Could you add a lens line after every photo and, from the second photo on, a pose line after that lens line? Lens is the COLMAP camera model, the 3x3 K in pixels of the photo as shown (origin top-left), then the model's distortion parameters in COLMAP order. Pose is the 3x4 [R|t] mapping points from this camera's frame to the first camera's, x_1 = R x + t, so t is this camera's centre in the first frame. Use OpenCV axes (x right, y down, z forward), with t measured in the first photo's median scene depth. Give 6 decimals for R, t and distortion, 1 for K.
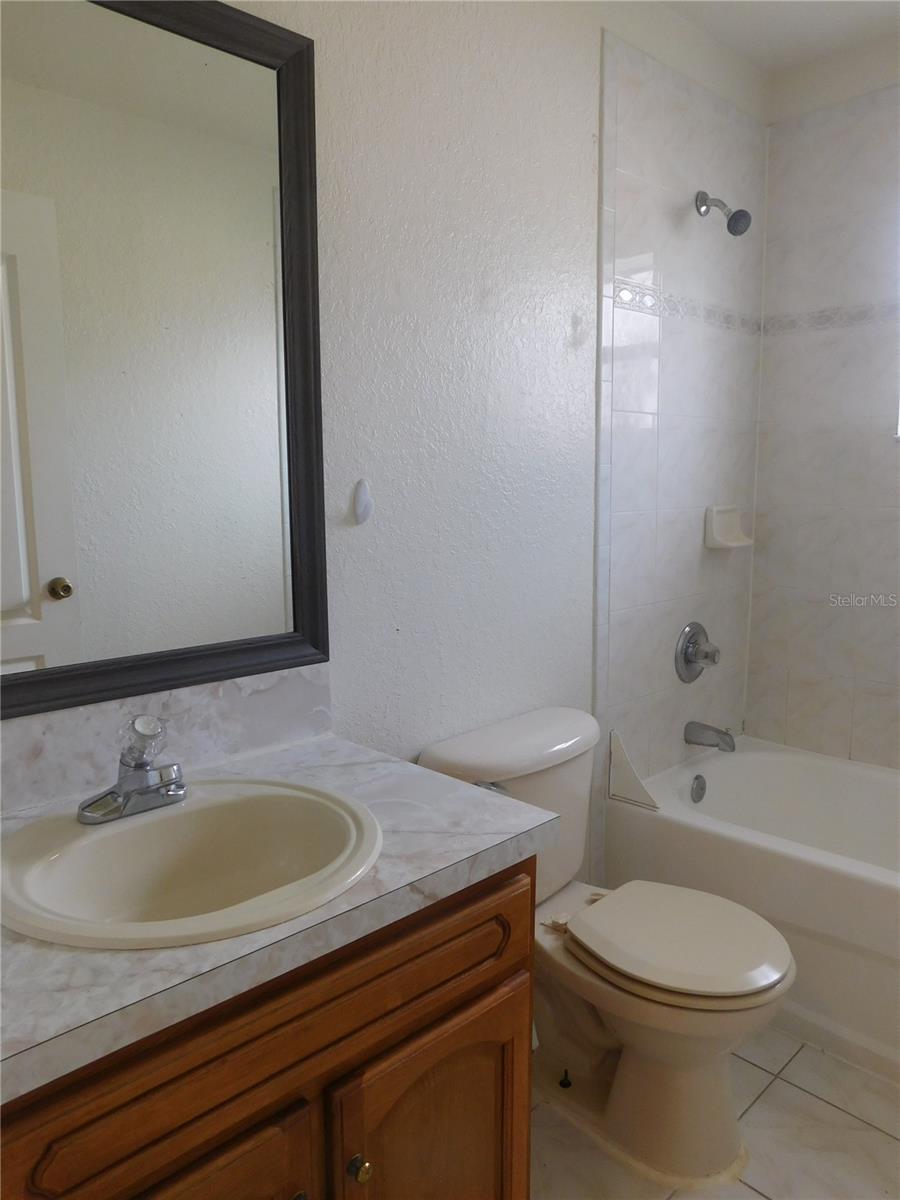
lens RADIAL K [[901.9, 0, 450.0], [0, 901.9, 600.0], [0, 0, 1]] dist [-0.067599, 0.133370]
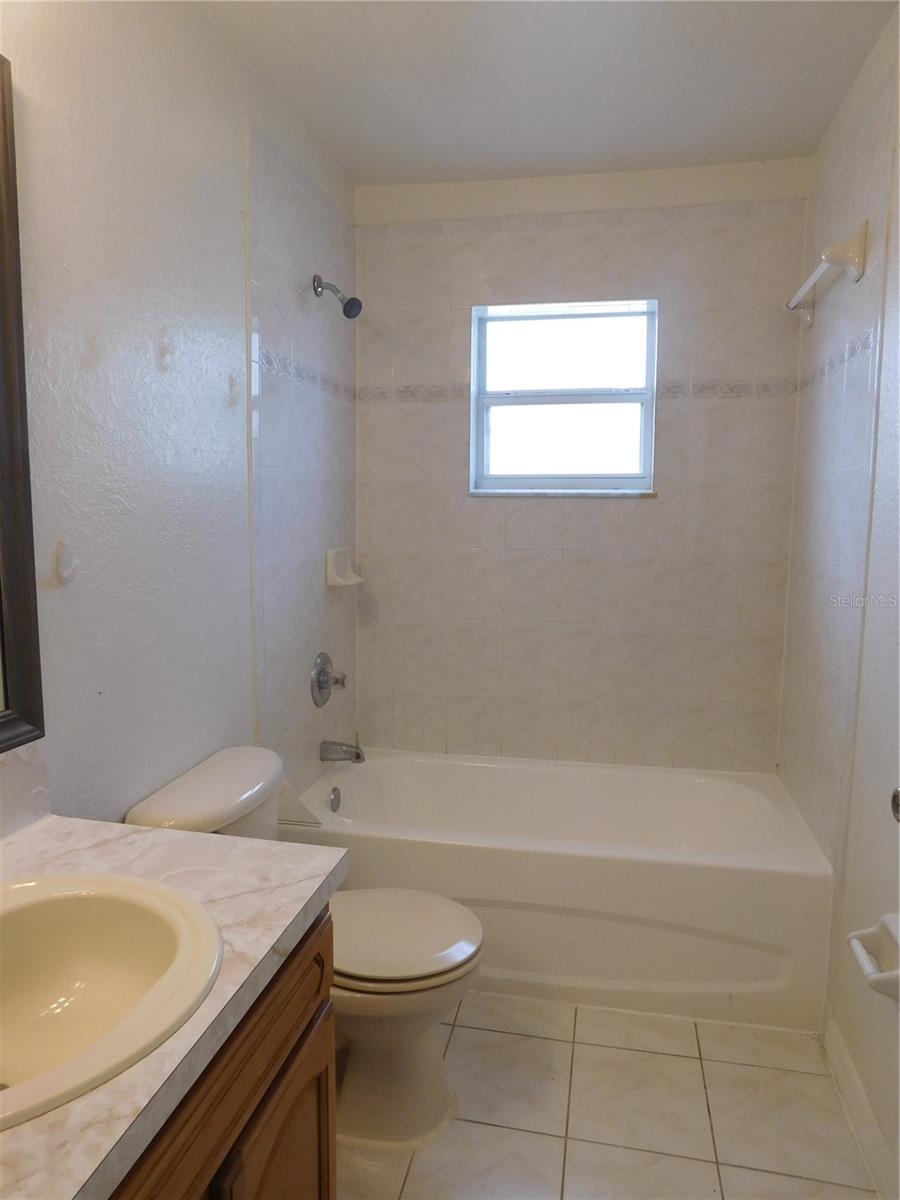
lens RADIAL K [[832.8, 0, 450.0], [0, 832.8, 600.0], [0, 0, 1]] dist [-0.008712, 0.008297]
pose [[0.832571, -0.054015, 0.551279, -0.206342], [0.066365, 0.997792, -0.002464, -0.034561], [-0.549929, 0.038637, 0.834317, 0.045363]]
